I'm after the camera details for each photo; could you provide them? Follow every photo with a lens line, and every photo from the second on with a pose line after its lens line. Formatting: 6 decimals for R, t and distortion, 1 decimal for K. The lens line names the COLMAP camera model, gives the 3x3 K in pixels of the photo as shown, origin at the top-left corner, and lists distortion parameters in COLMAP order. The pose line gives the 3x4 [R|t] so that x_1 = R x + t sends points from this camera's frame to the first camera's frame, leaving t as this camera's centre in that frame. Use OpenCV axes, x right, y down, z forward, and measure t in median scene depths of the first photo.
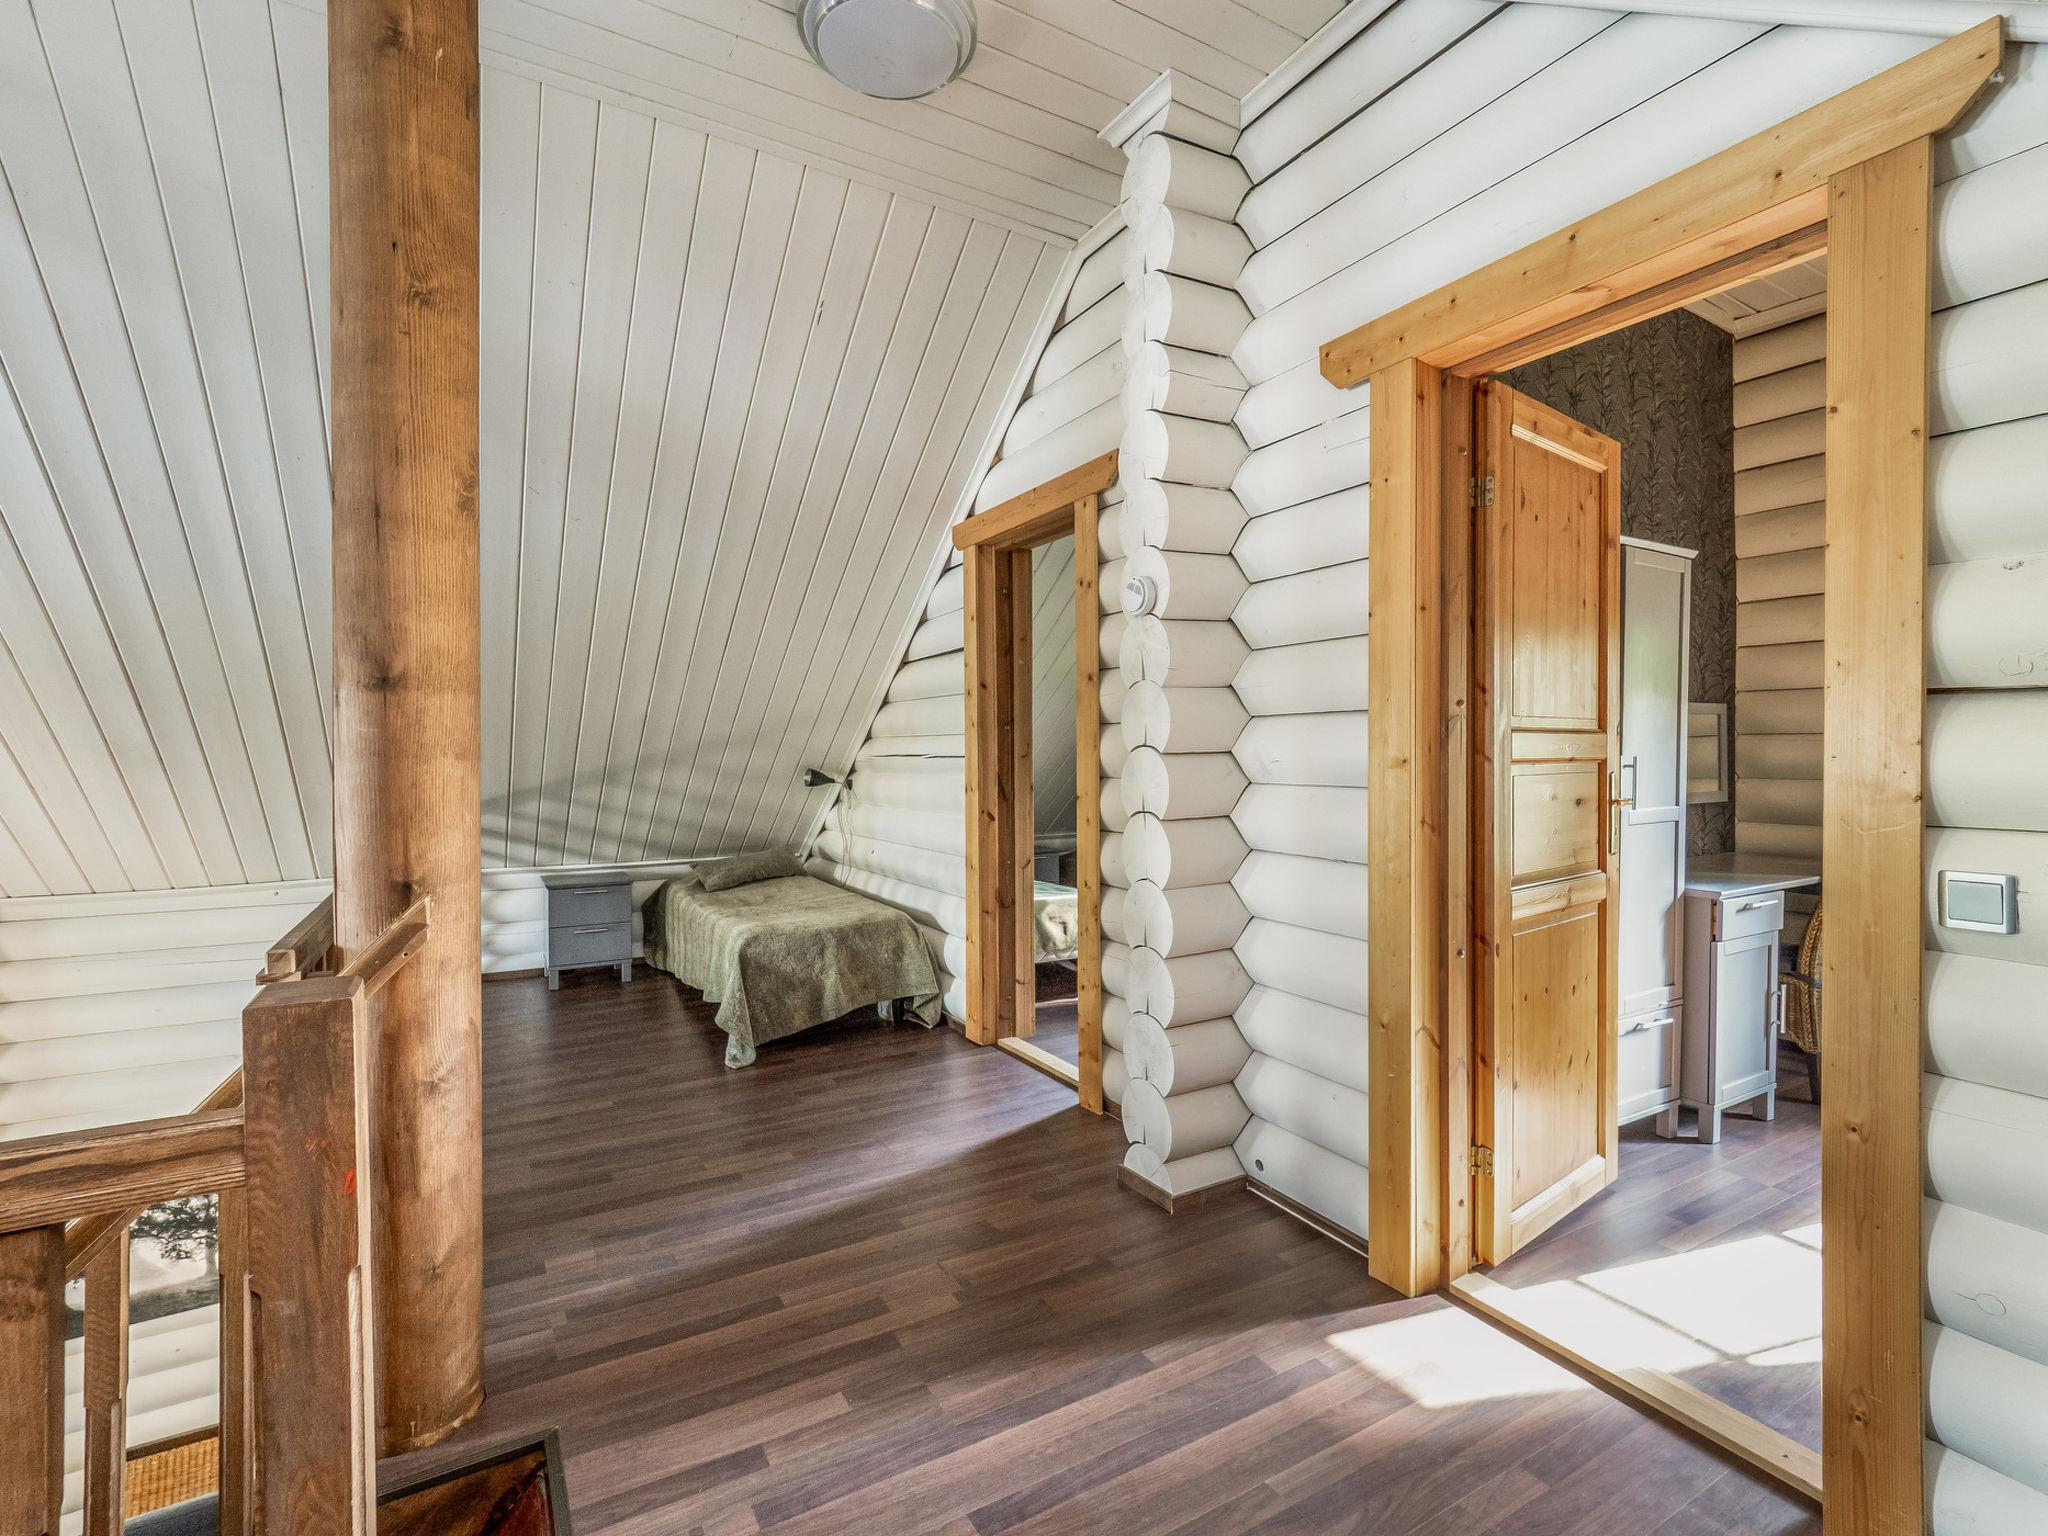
lens RADIAL K [[953.8, 0, 1024.0], [0, 953.8, 768.0], [0, 0, 1]] dist [0.002336, 0.001309]
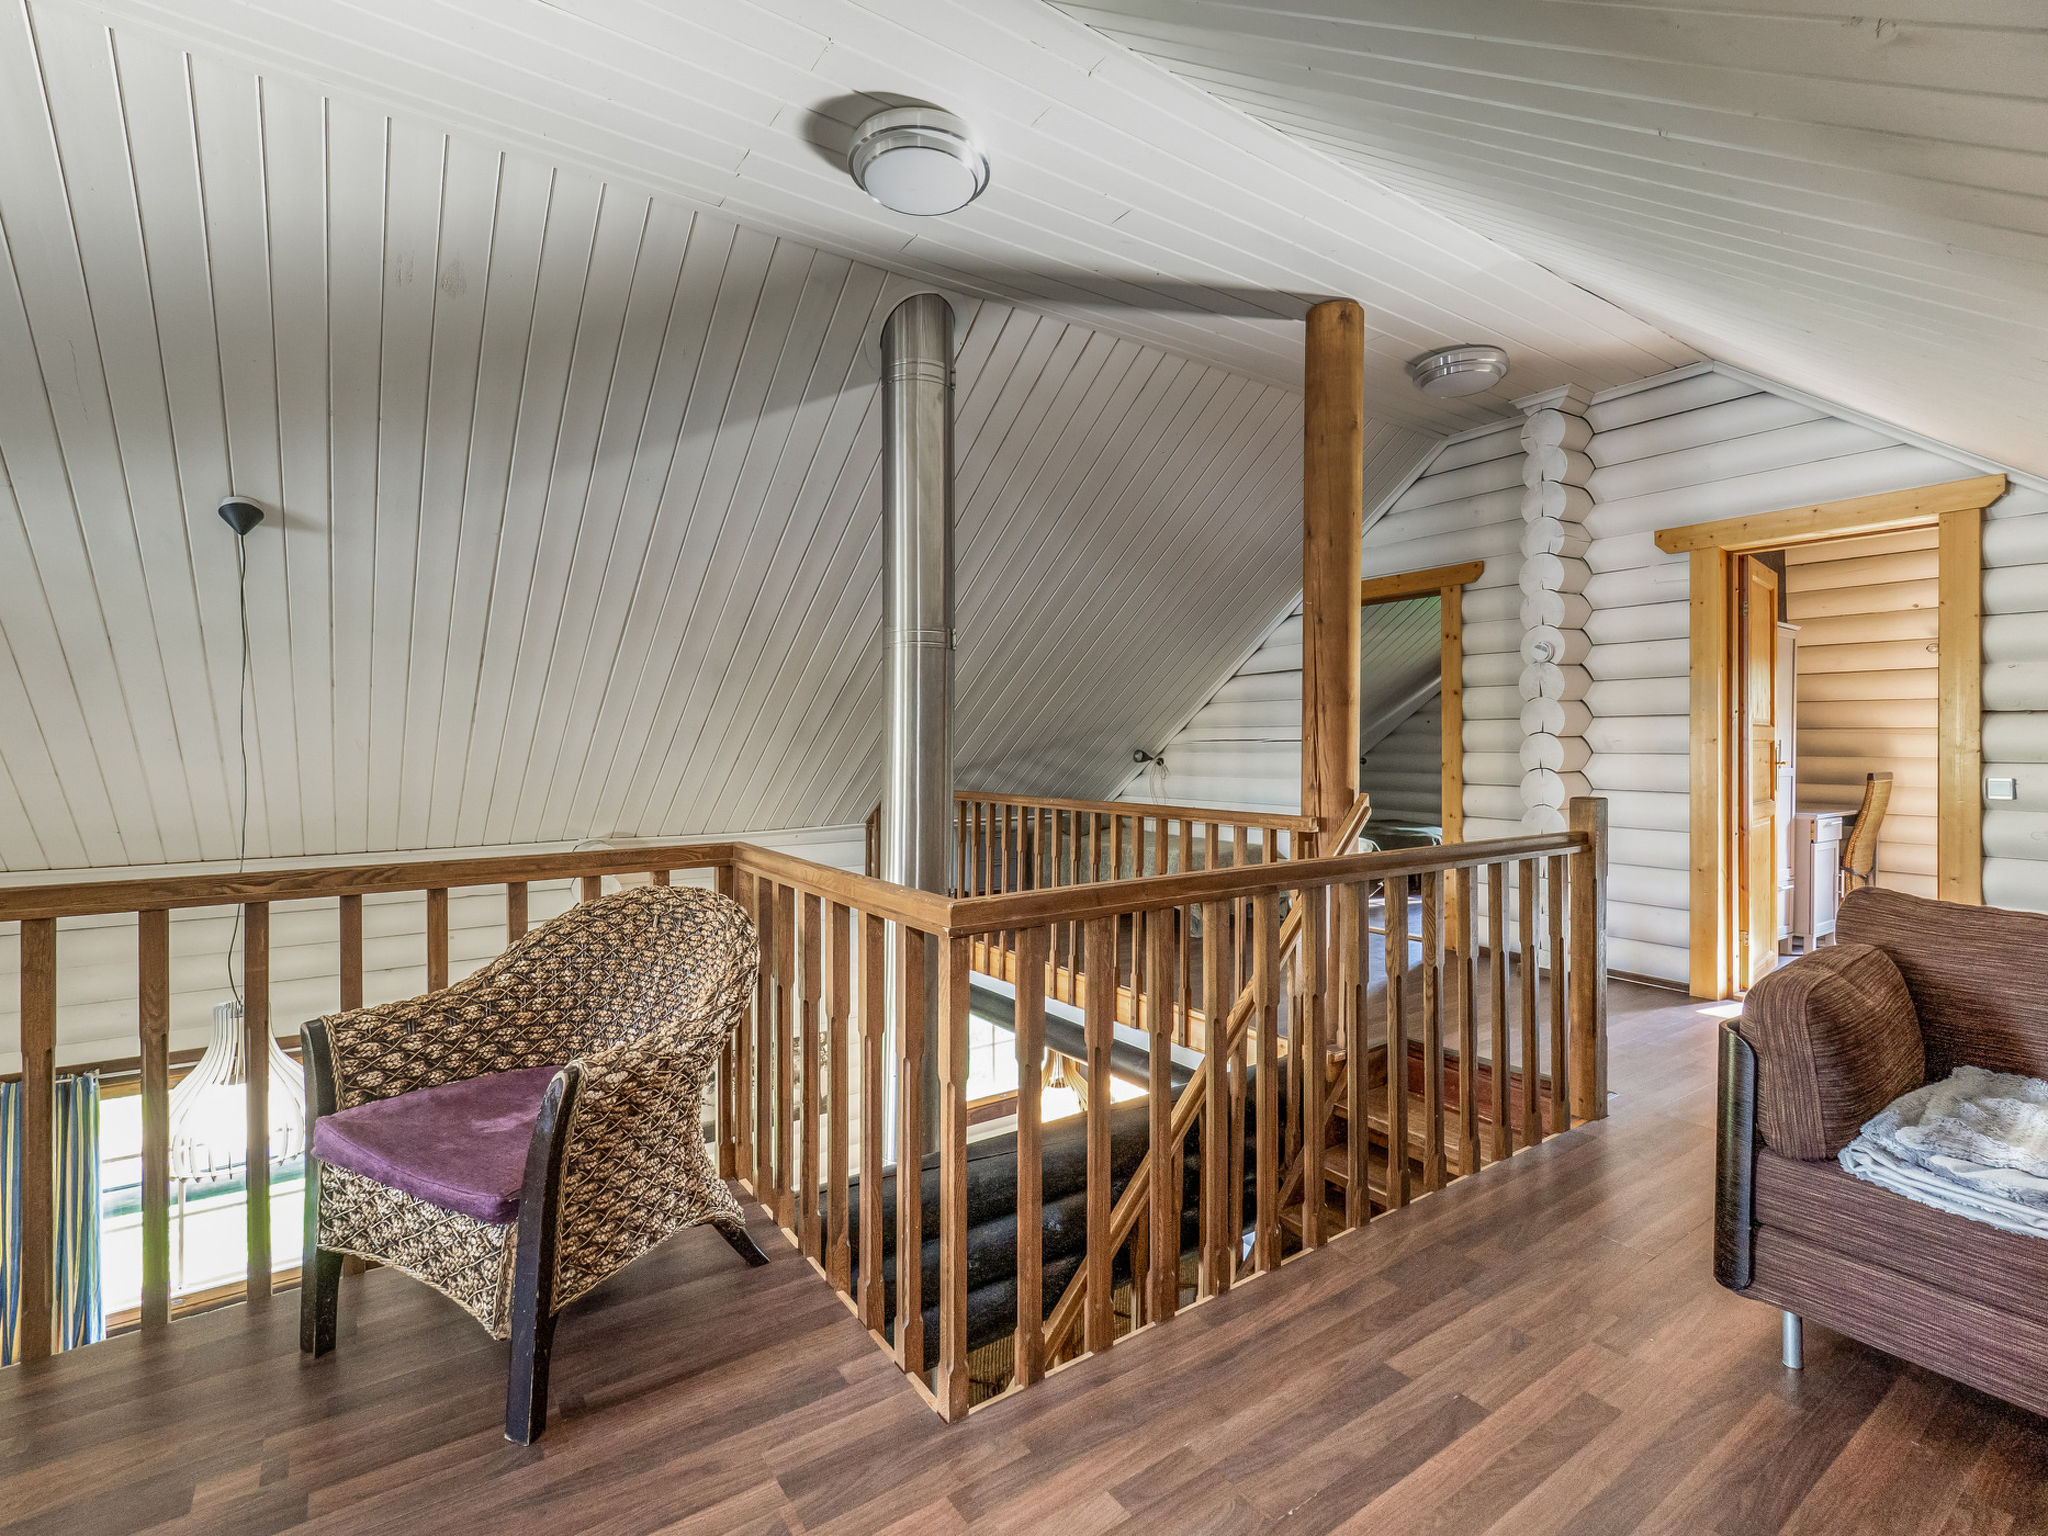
lens RADIAL K [[949.8, 0, 1027.1], [0, 949.8, 733.4], [0, 0, 1]] dist [-0.001978, -0.000546]
pose [[0.995567, 0.005686, 0.093881, -1.172151], [-0.002876, 0.999545, -0.030030, 0.040908], [-0.094009, 0.029627, 0.995130, -0.824371]]
